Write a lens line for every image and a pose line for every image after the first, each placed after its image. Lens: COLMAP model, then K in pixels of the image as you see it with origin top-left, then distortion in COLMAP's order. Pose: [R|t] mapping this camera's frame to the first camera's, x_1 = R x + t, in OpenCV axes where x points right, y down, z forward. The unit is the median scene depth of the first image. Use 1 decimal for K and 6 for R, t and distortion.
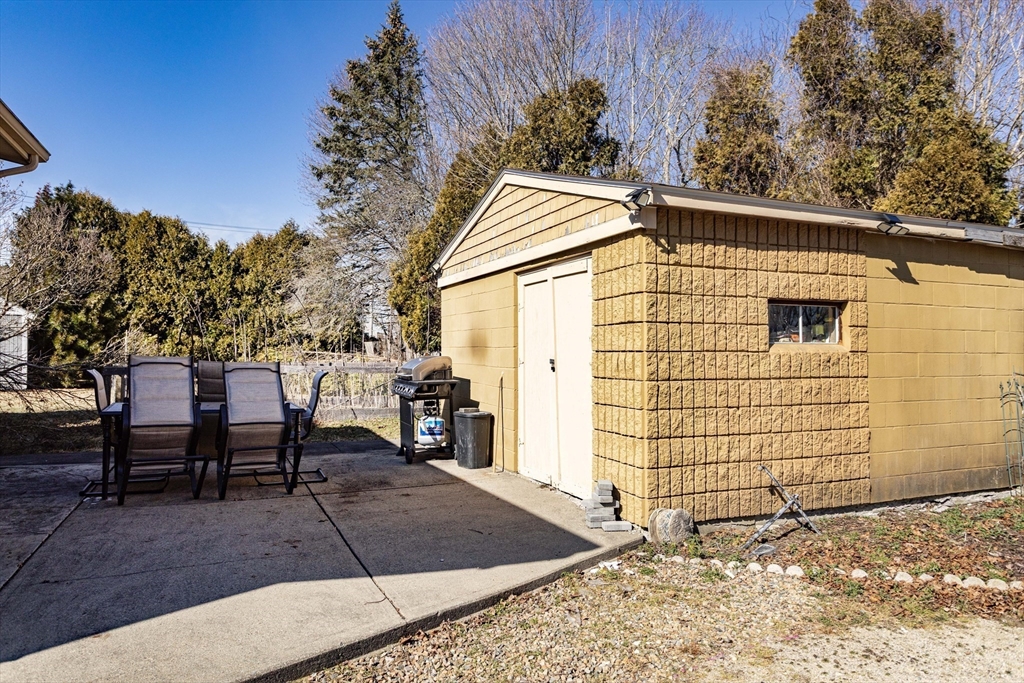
lens RADIAL K [[679.5, 0, 512.0], [0, 679.5, 341.5], [0, 0, 1]] dist [-0.003290, -0.001546]
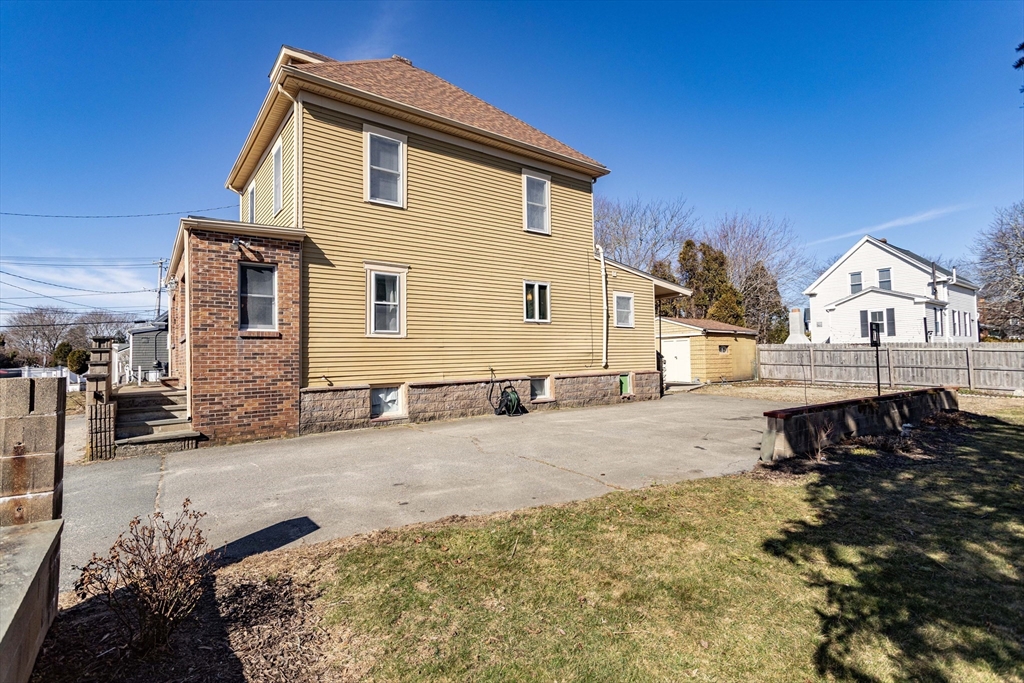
lens RADIAL K [[492.4, 0, 512.0], [0, 492.4, 341.5], [0, 0, 1]] dist [0.003553, 0.000312]
pose [[0.971189, -0.010469, 0.238079, -2.251799], [0.016203, 0.999624, -0.022142, -0.028256], [-0.237758, 0.025362, 0.970993, -2.577591]]
